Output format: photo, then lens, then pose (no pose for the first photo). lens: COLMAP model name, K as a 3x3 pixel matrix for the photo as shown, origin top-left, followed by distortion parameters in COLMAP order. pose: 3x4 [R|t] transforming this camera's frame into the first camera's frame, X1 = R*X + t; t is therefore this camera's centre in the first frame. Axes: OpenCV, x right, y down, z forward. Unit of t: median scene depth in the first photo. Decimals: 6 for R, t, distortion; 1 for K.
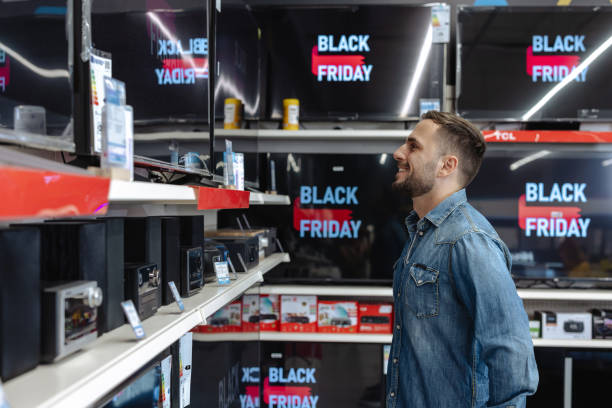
lens RADIAL K [[900.4, 0, 306.0], [0, 900.4, 204.0], [0, 0, 1]] dist [0.001491, 0.039176]
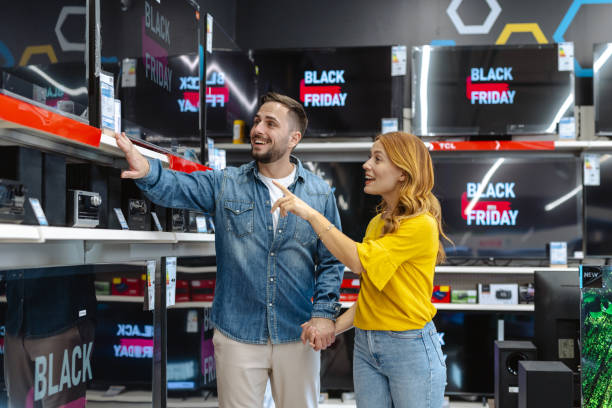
lens RADIAL K [[891.8, 0, 306.0], [0, 891.8, 204.0], [0, 0, 1]] dist [0.006709, 0.086450]
pose [[0.997037, -0.007842, -0.076519, 0.113652], [0.003987, 0.998721, -0.050408, 0.069068], [0.076817, 0.049953, 0.995793, -0.272113]]
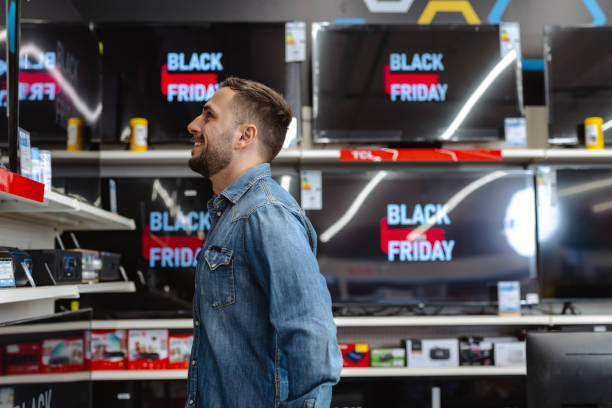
lens RADIAL K [[900.4, 0, 306.0], [0, 900.4, 204.0], [0, 0, 1]] dist [0.001491, 0.039176]
pose [[0.995286, -0.013124, 0.096089, 0.066063], [0.020661, 0.996750, -0.077868, 0.048519], [-0.094754, 0.079486, 0.992322, 0.058467]]
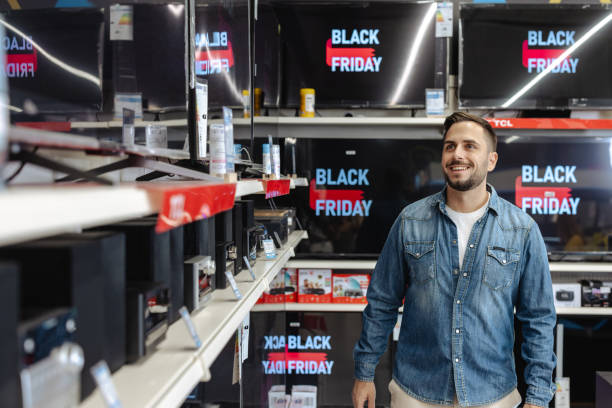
lens RADIAL K [[948.5, 0, 322.9], [0, 948.5, 188.9], [0, 0, 1]] dist [-0.007489, 0.023751]
pose [[0.999359, -0.002939, 0.035671, -0.039221], [0.002441, 0.999899, 0.014018, -0.011618], [-0.035709, -0.013921, 0.999265, -0.144824]]
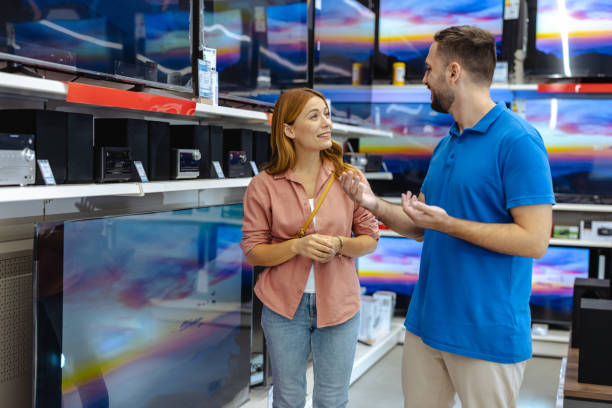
lens RADIAL K [[891.8, 0, 306.0], [0, 891.8, 204.0], [0, 0, 1]] dist [0.006709, 0.086450]
pose [[0.964889, 0.022973, -0.261650, 0.209701], [-0.011646, 0.998930, 0.044759, 0.040412], [0.262398, -0.040141, 0.964124, -0.373449]]
